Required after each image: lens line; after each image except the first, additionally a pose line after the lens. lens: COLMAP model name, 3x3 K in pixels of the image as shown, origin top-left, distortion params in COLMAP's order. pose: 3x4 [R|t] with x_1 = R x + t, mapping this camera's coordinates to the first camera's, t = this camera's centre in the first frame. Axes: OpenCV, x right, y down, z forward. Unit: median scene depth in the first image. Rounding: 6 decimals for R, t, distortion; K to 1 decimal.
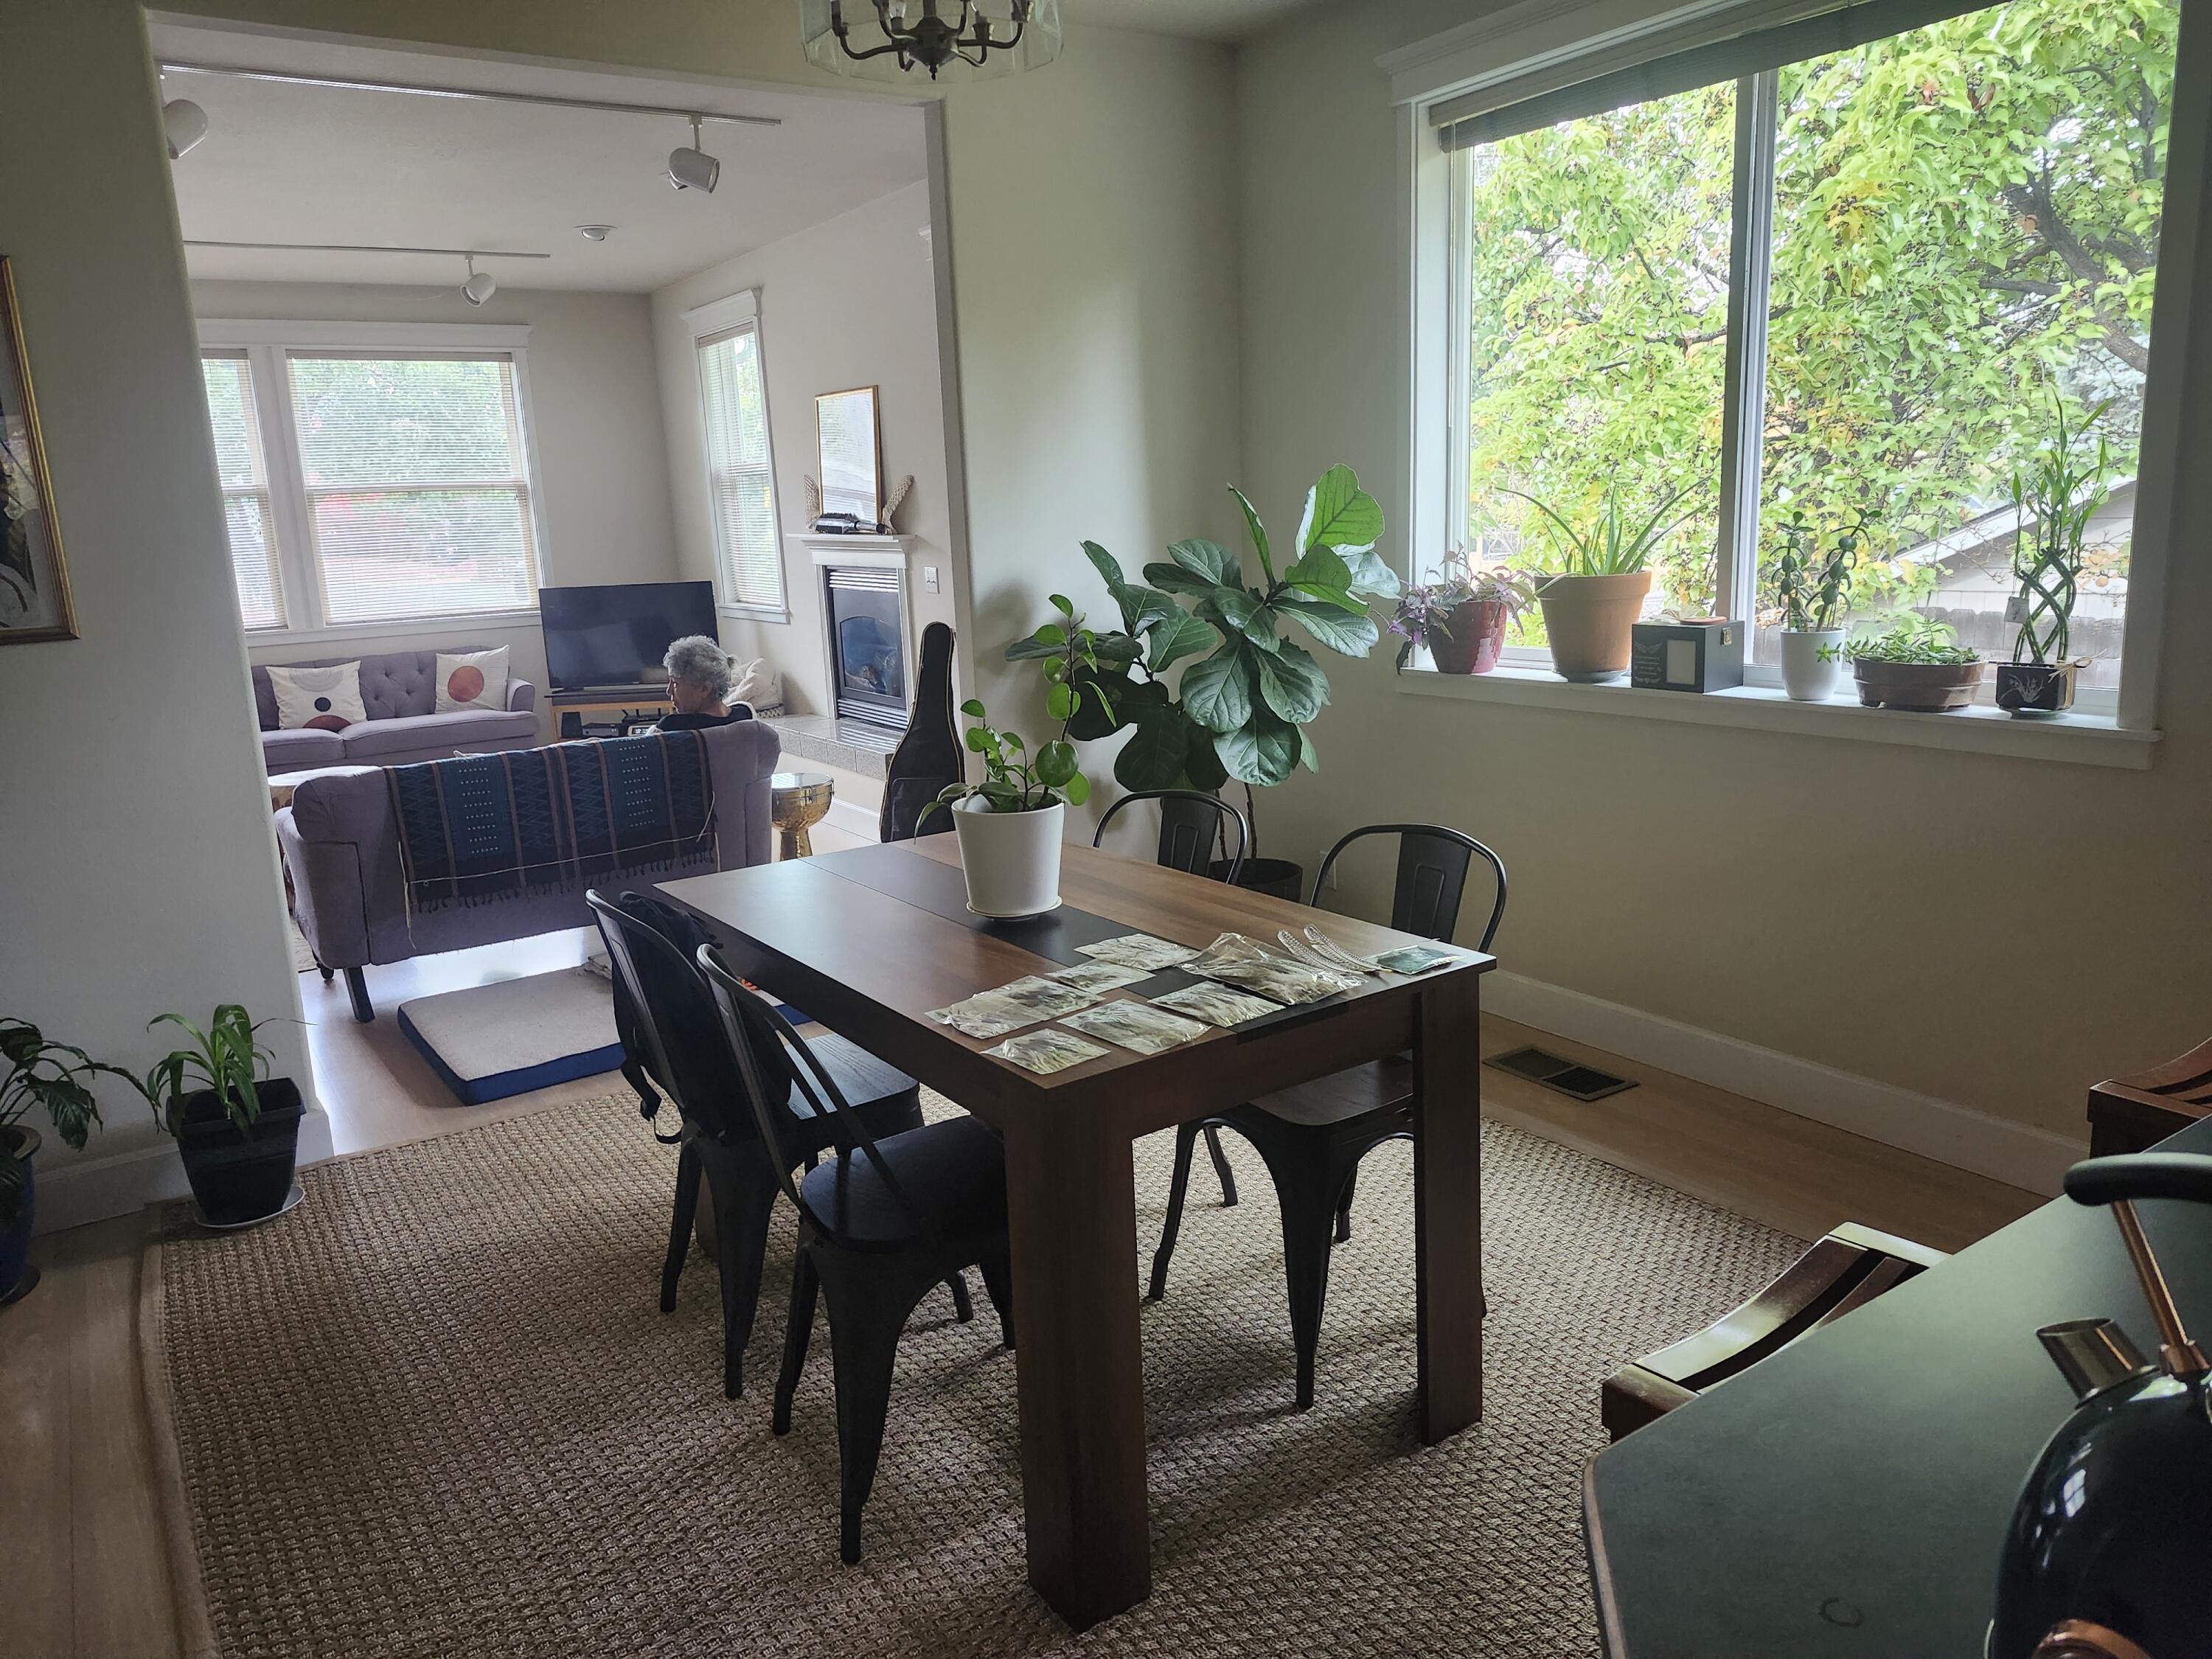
lens RADIAL K [[1536.7, 0, 1104.3], [0, 1536.7, 834.3], [0, 0, 1]] dist [0.012667, 0.003633]
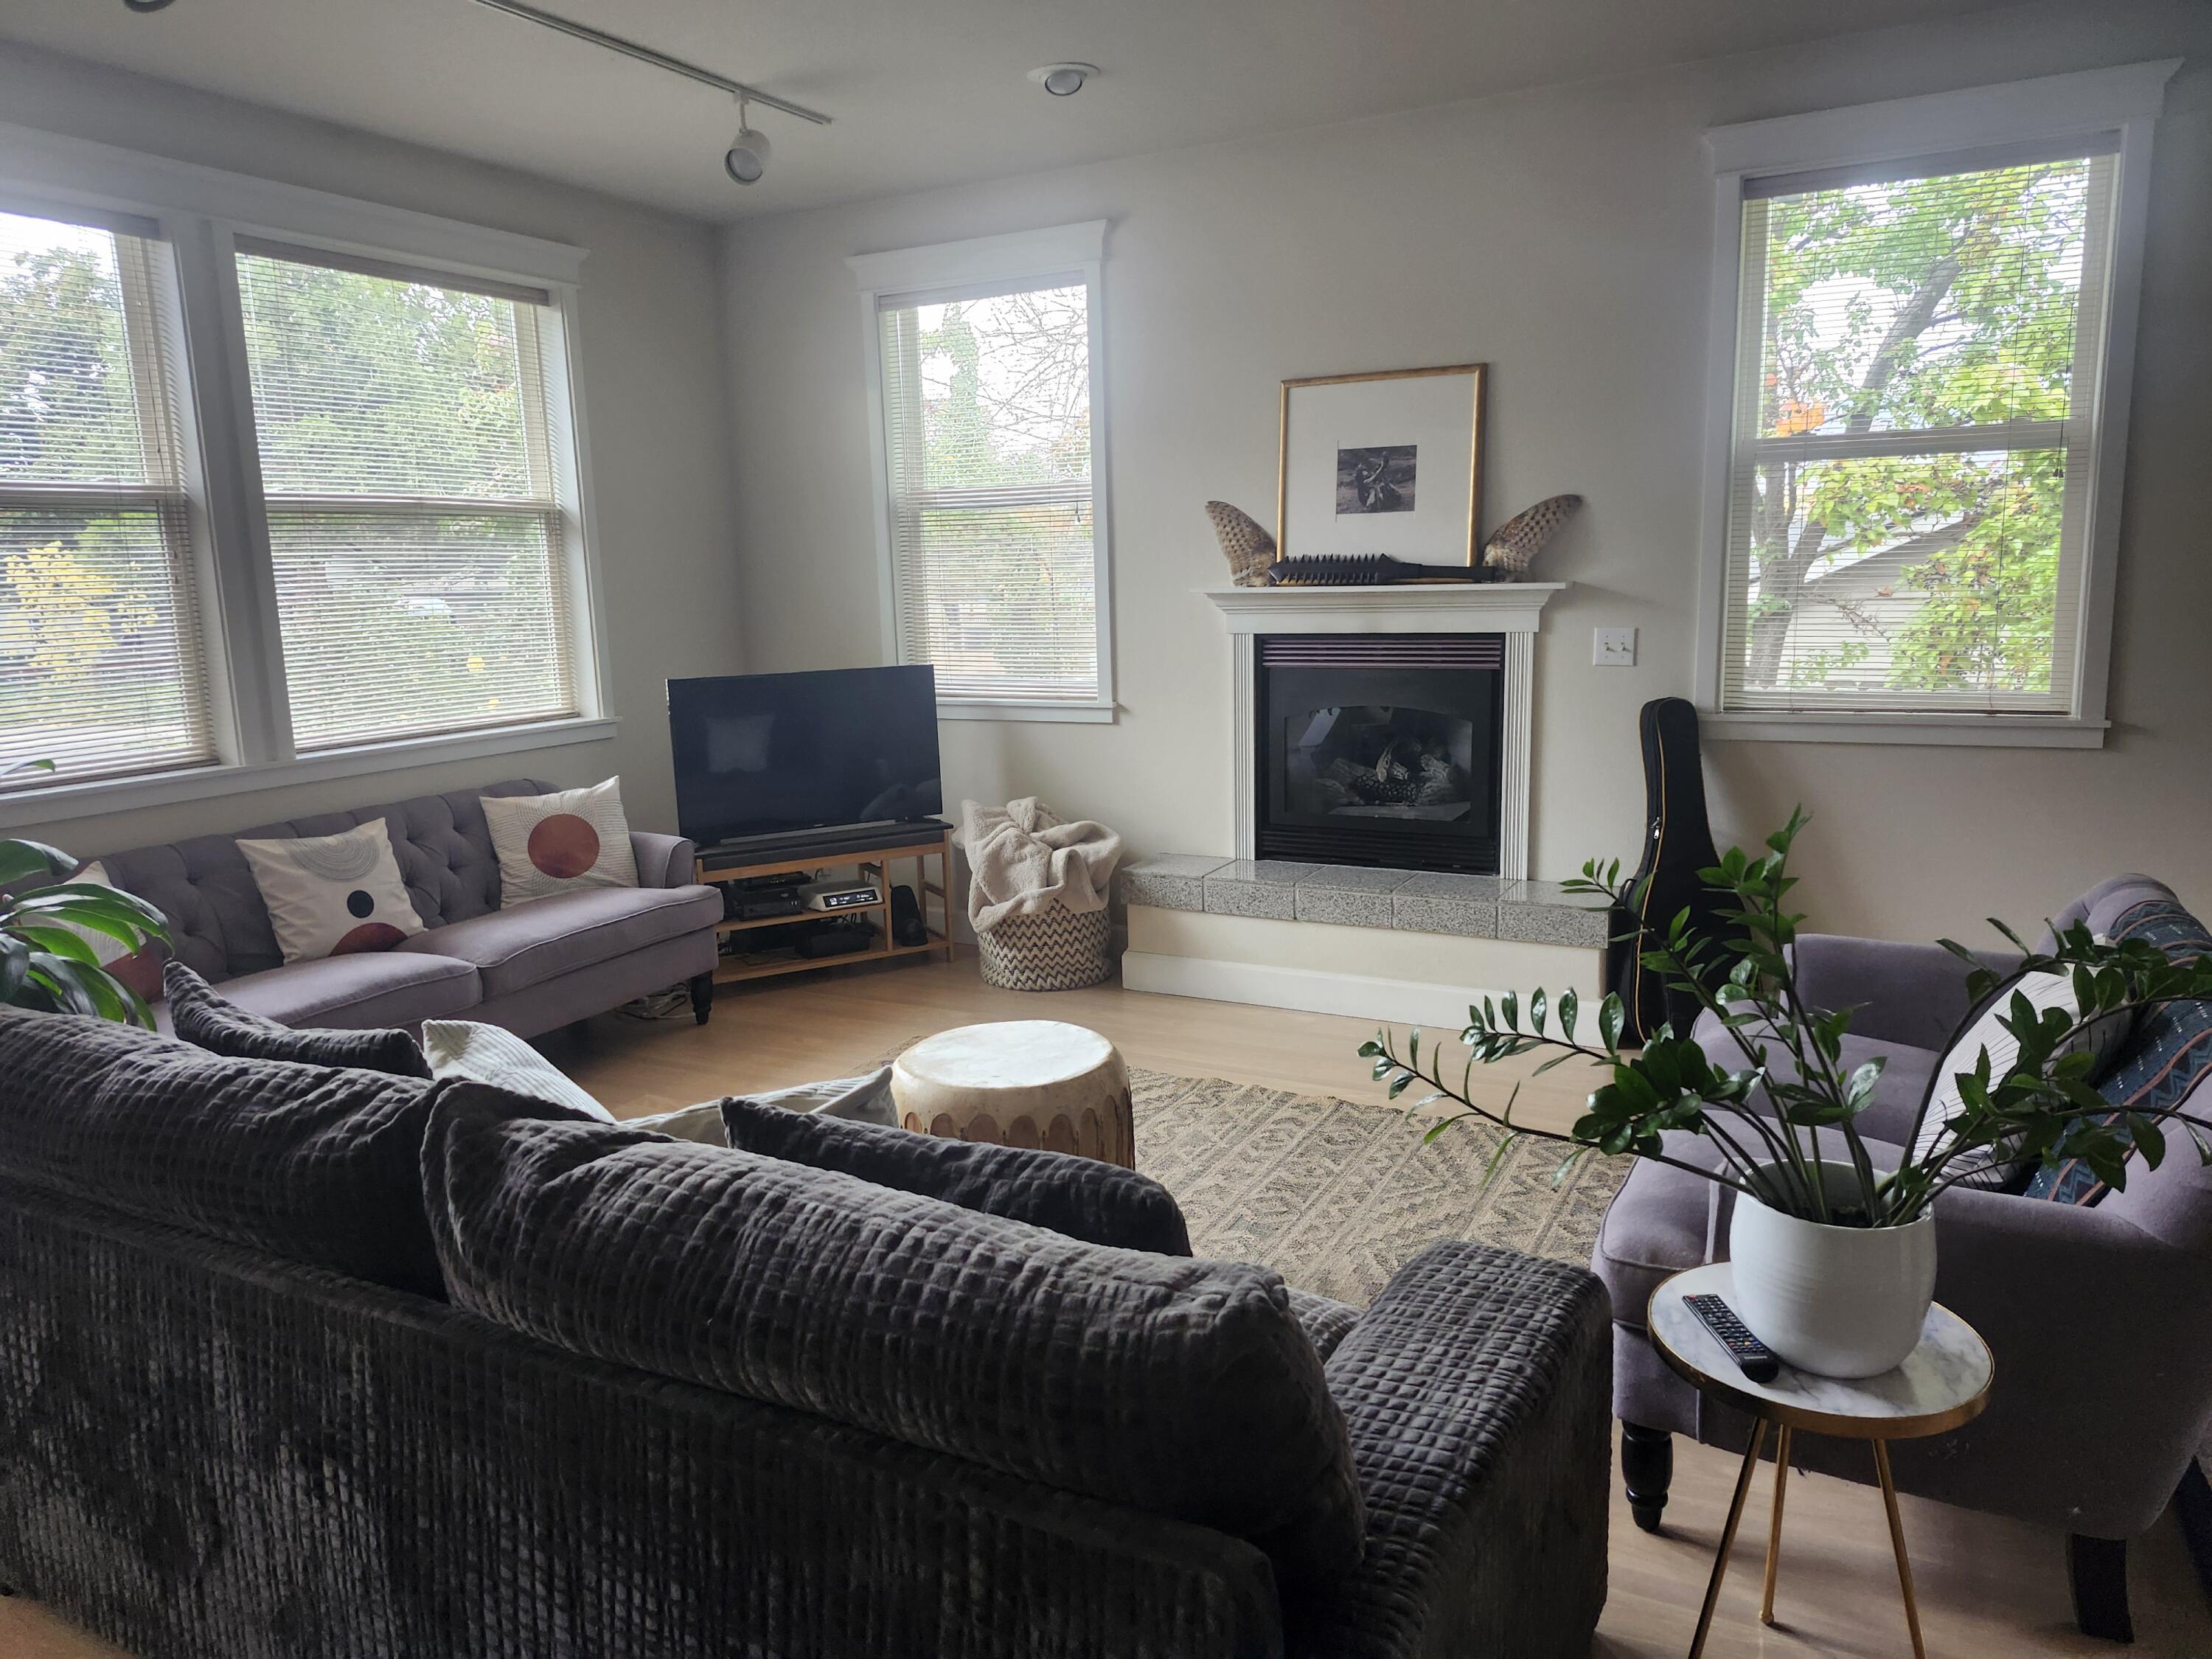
lens RADIAL K [[1536.7, 0, 1109.9], [0, 1536.7, 826.0], [0, 0, 1]] dist [0.012667, 0.003633]
pose [[0.875878, -0.061942, 0.478540, -0.525952], [0.091709, 0.995019, -0.039062, -0.066367], [-0.473737, 0.078100, 0.877197, 0.414785]]
